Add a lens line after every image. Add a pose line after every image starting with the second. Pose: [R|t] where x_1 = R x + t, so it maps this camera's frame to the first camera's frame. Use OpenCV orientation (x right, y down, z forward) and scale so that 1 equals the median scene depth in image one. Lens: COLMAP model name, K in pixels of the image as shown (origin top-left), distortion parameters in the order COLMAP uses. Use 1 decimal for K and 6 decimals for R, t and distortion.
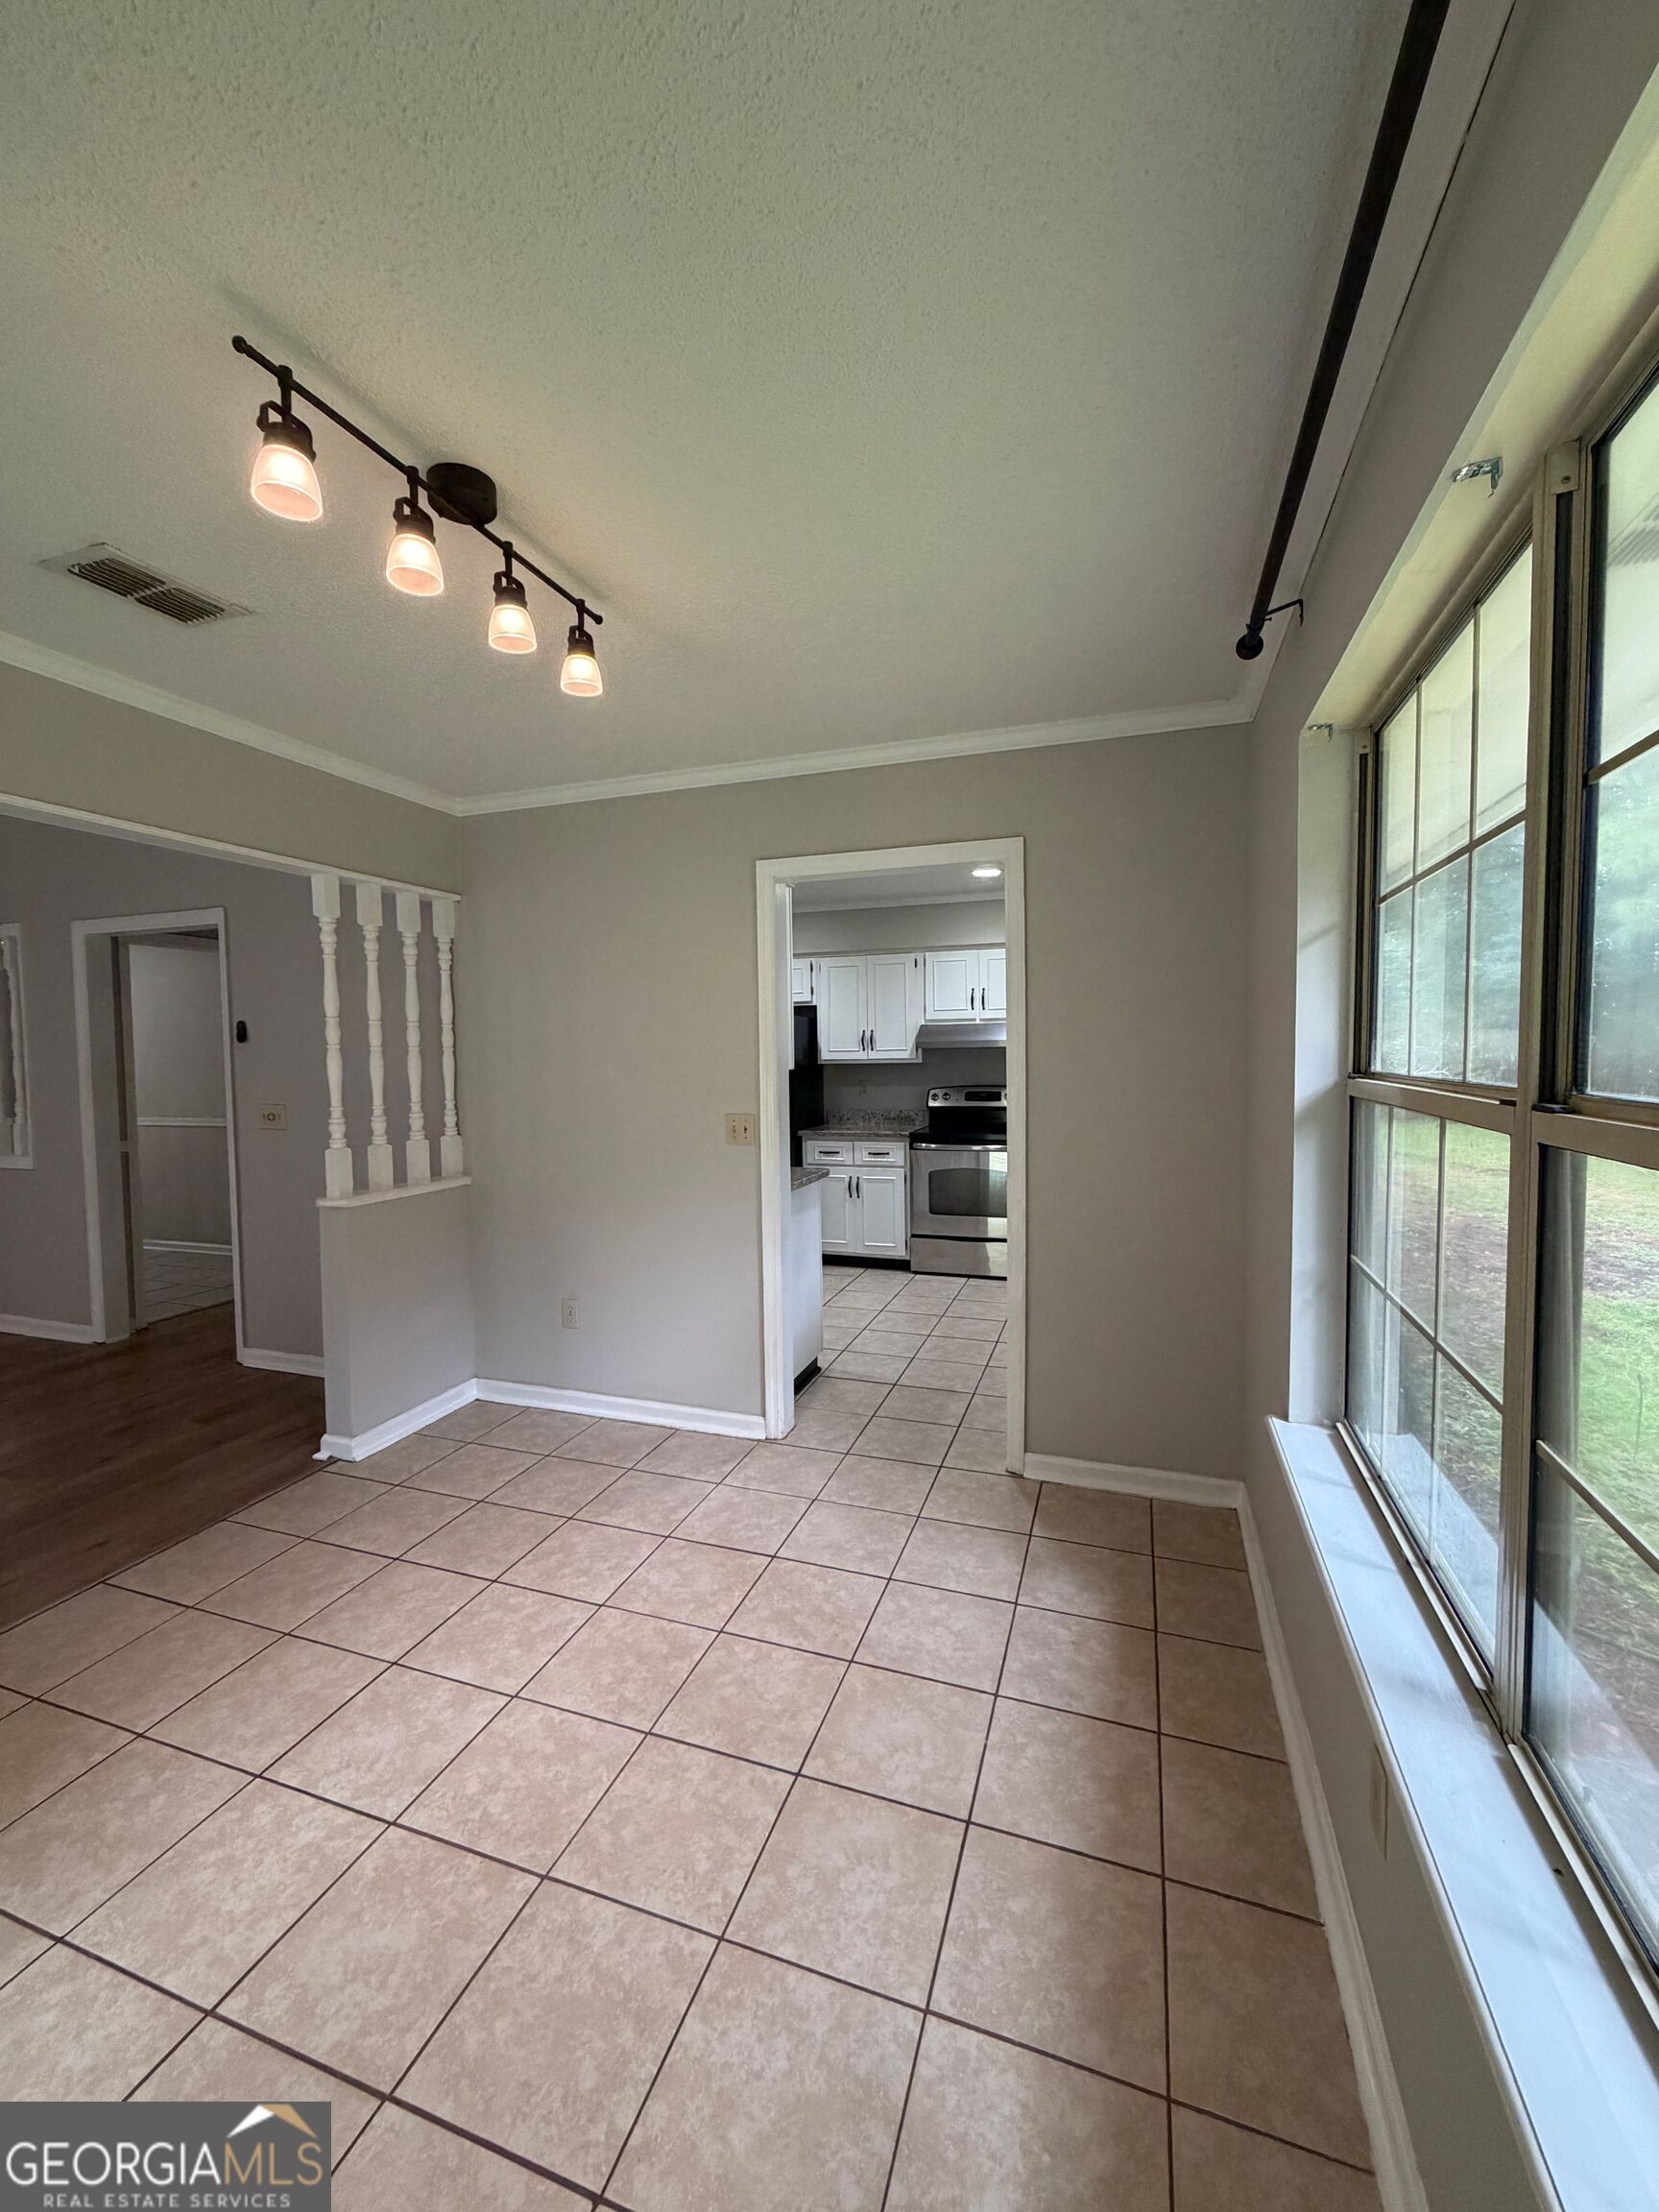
lens RADIAL K [[881.1, 0, 832.3], [0, 881.1, 1095.8], [0, 0, 1]] dist [0.000017, 0.000289]
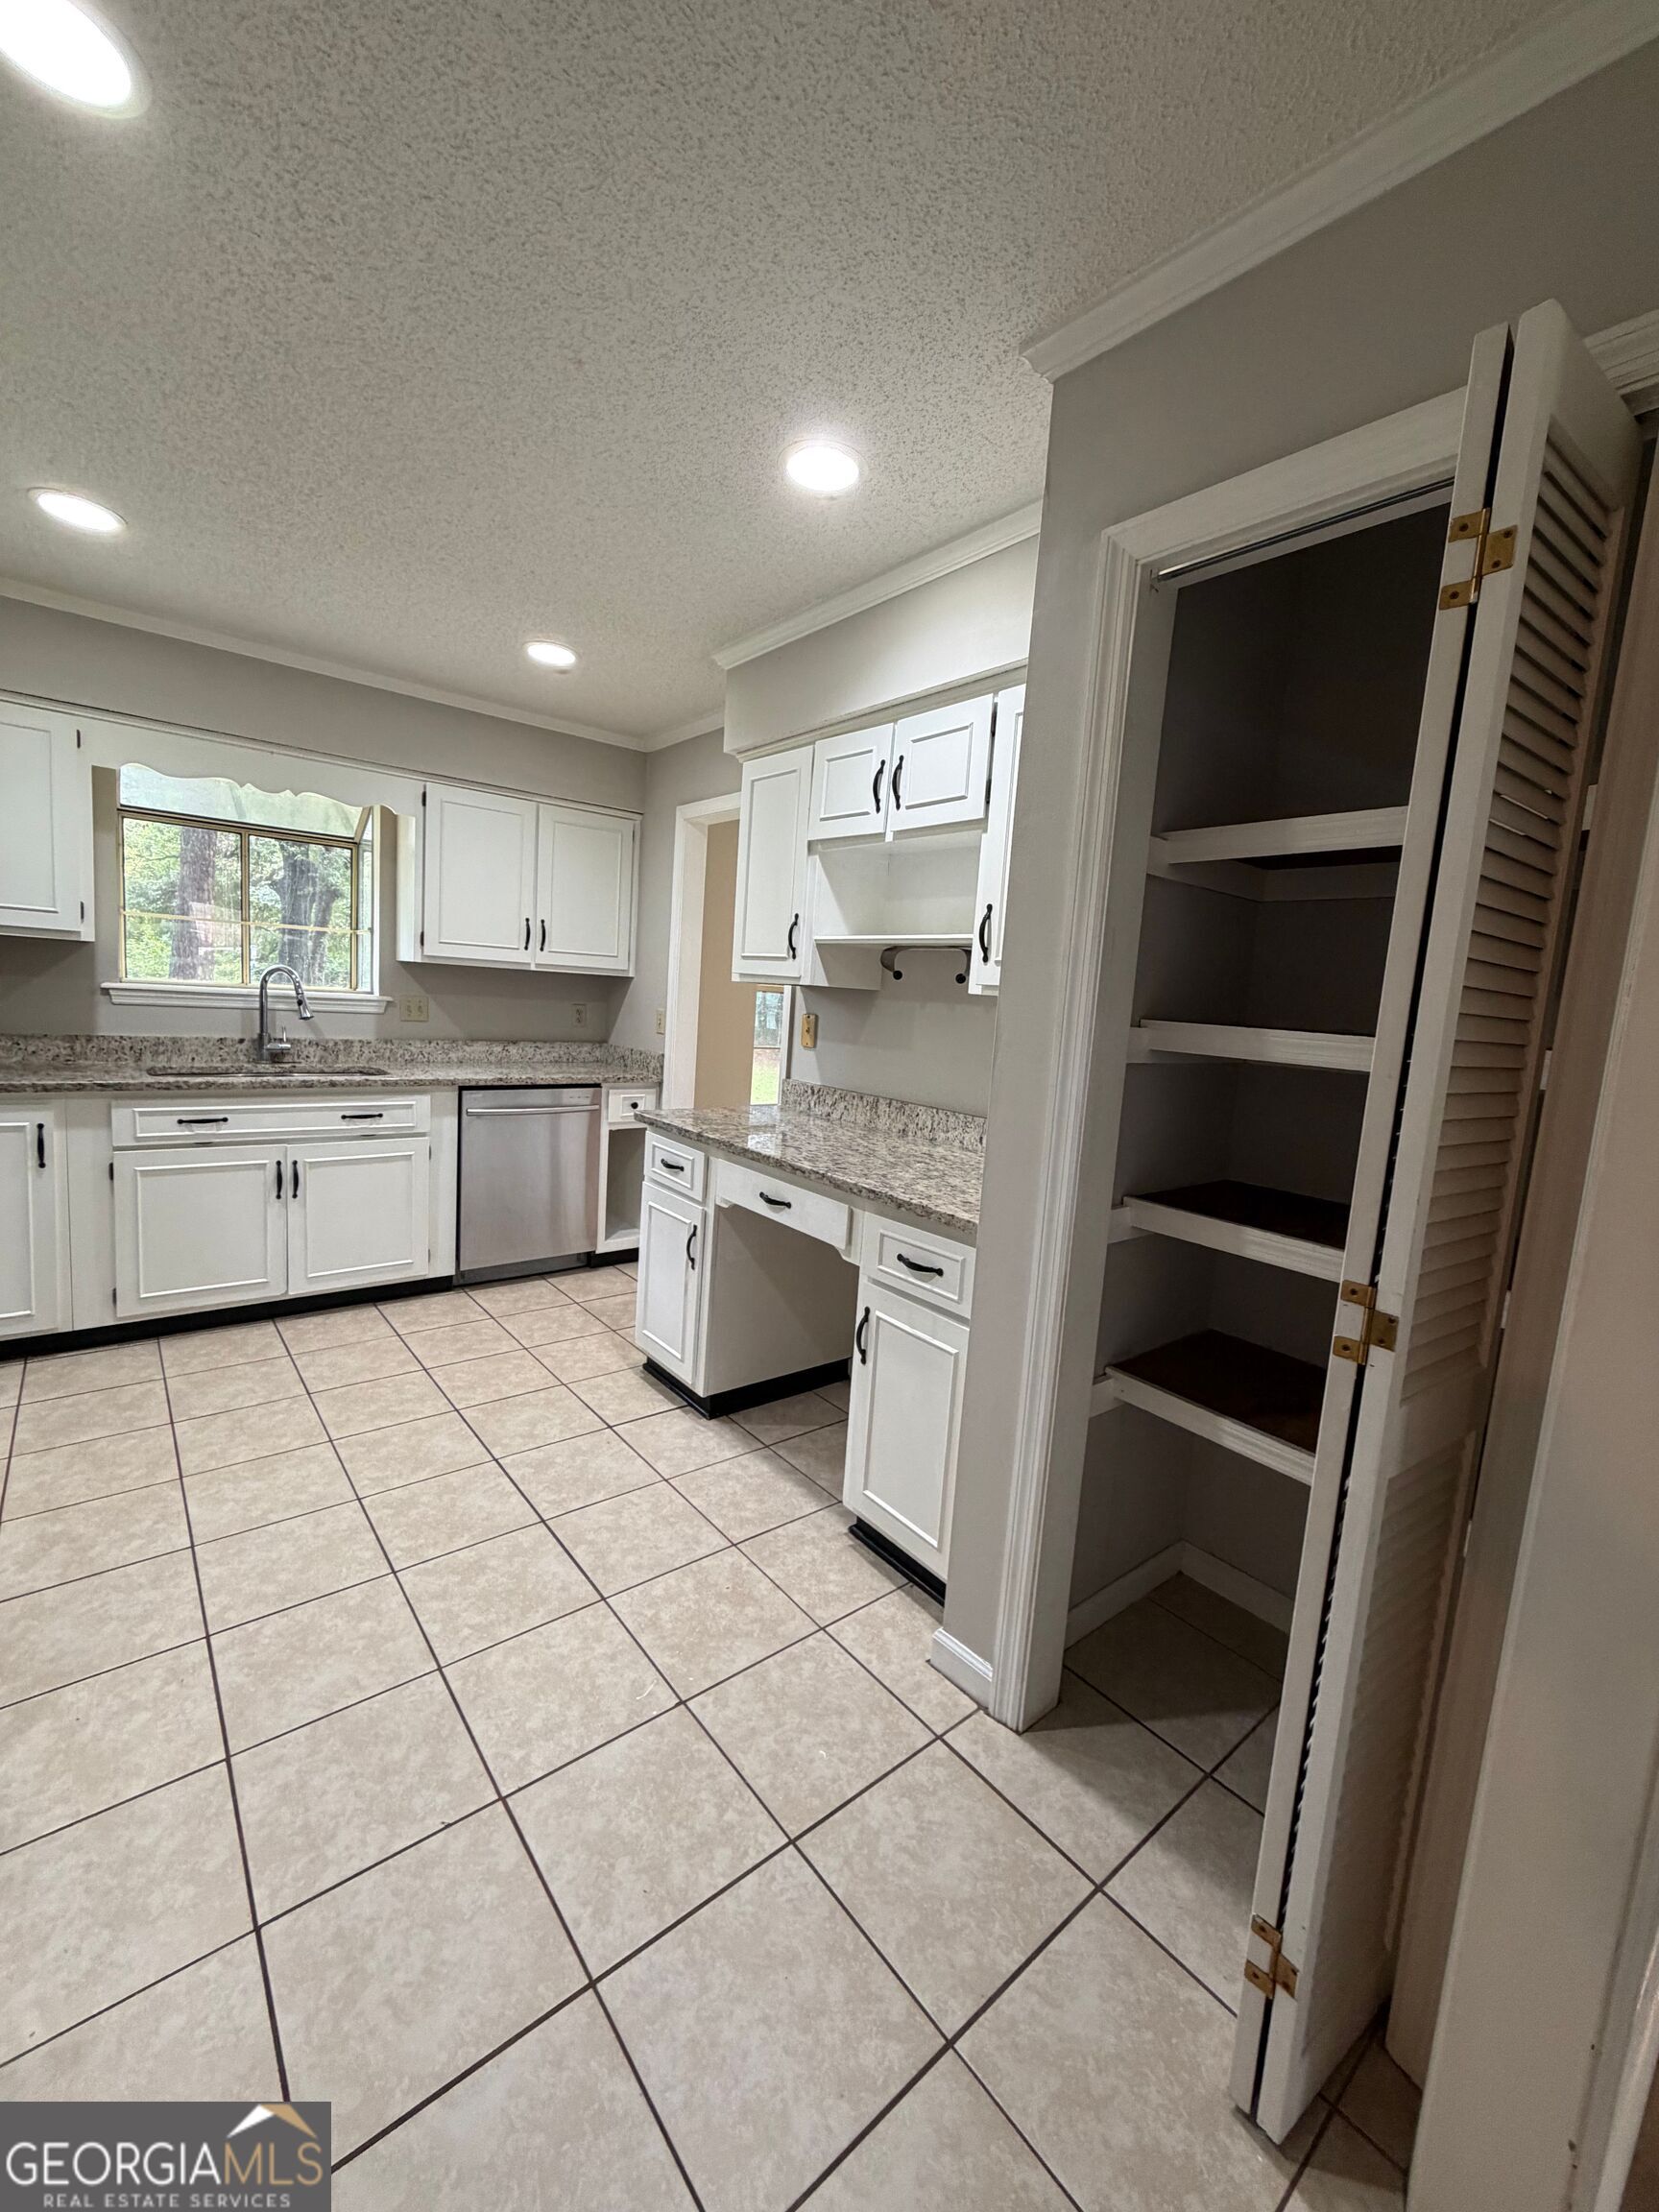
lens RADIAL K [[881.1, 0, 832.9], [0, 881.1, 1096.7], [0, 0, 1]] dist [0.000017, 0.000289]
pose [[-0.848589, -0.108304, 0.517848, -0.735333], [-0.031408, 0.987408, 0.155042, -0.069888], [-0.528119, 0.115303, -0.841306, 2.123585]]
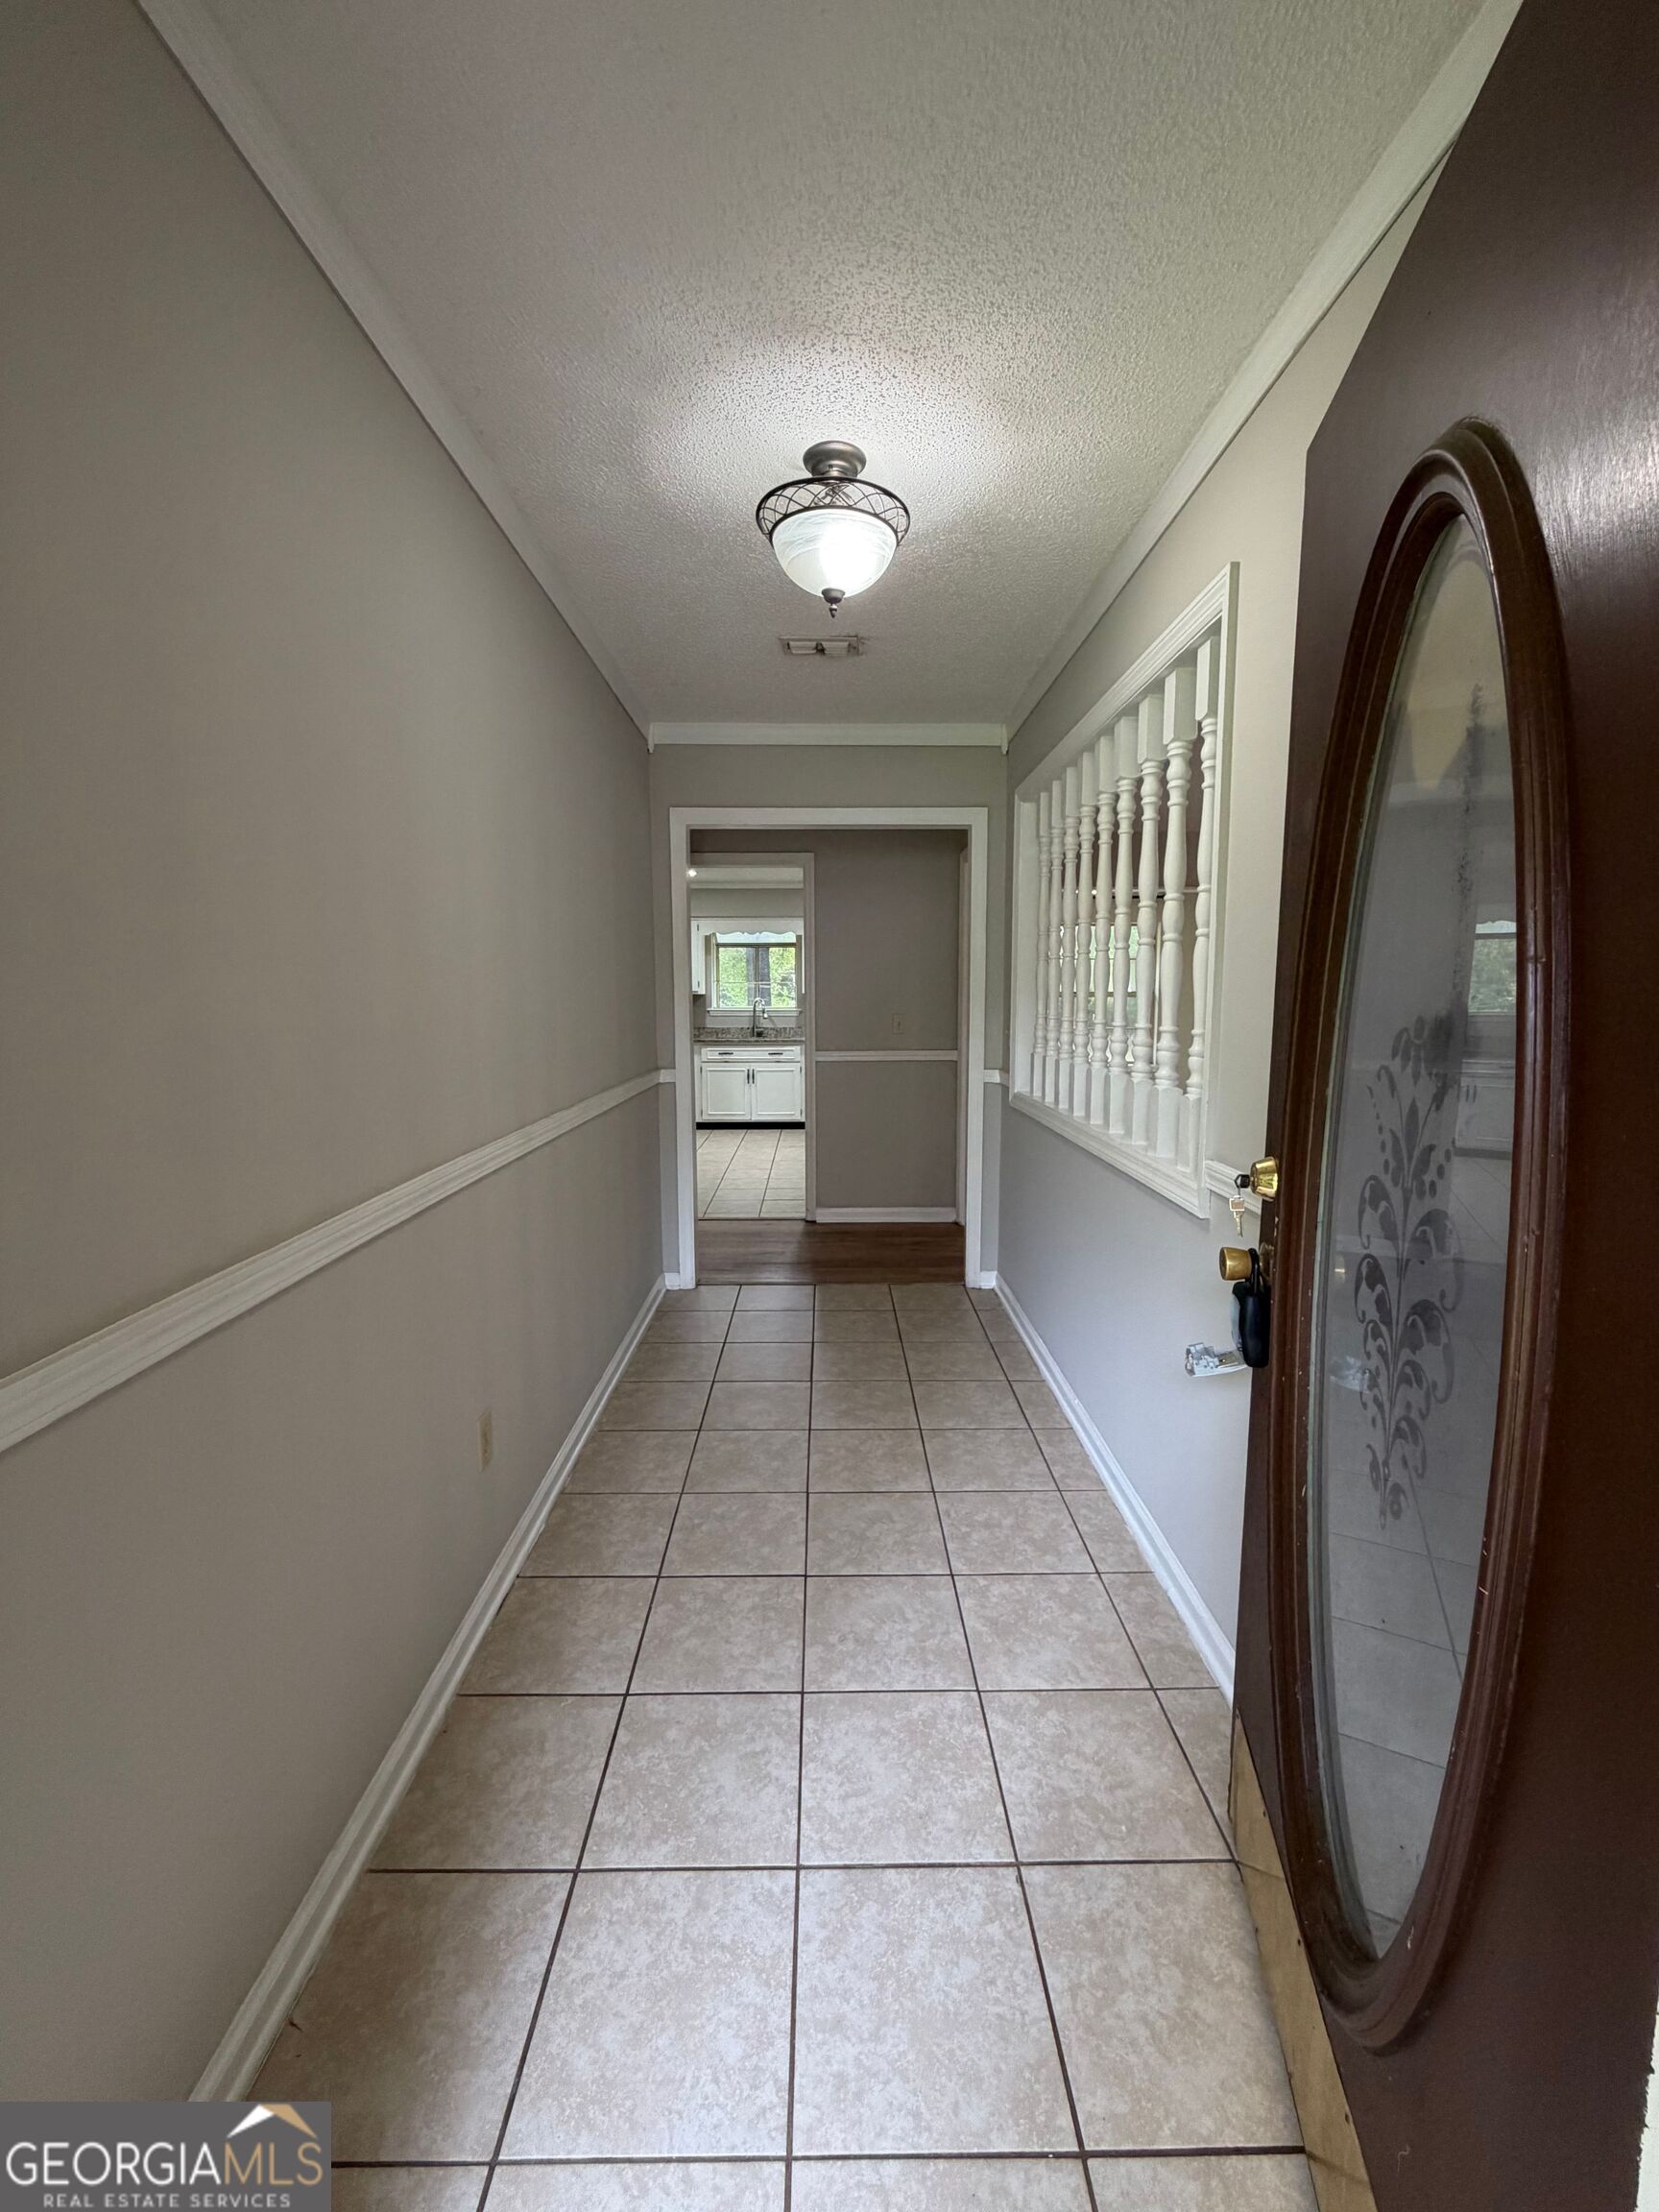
lens RADIAL K [[881.1, 0, 834.0], [0, 881.1, 1093.0], [0, 0, 1]] dist [0.000017, 0.000289]
pose [[-0.334920, -0.089917, 0.937946, -2.537953], [0.055189, 0.991855, 0.114792, -0.047880], [-0.940629, 0.090210, -0.327230, 2.292814]]
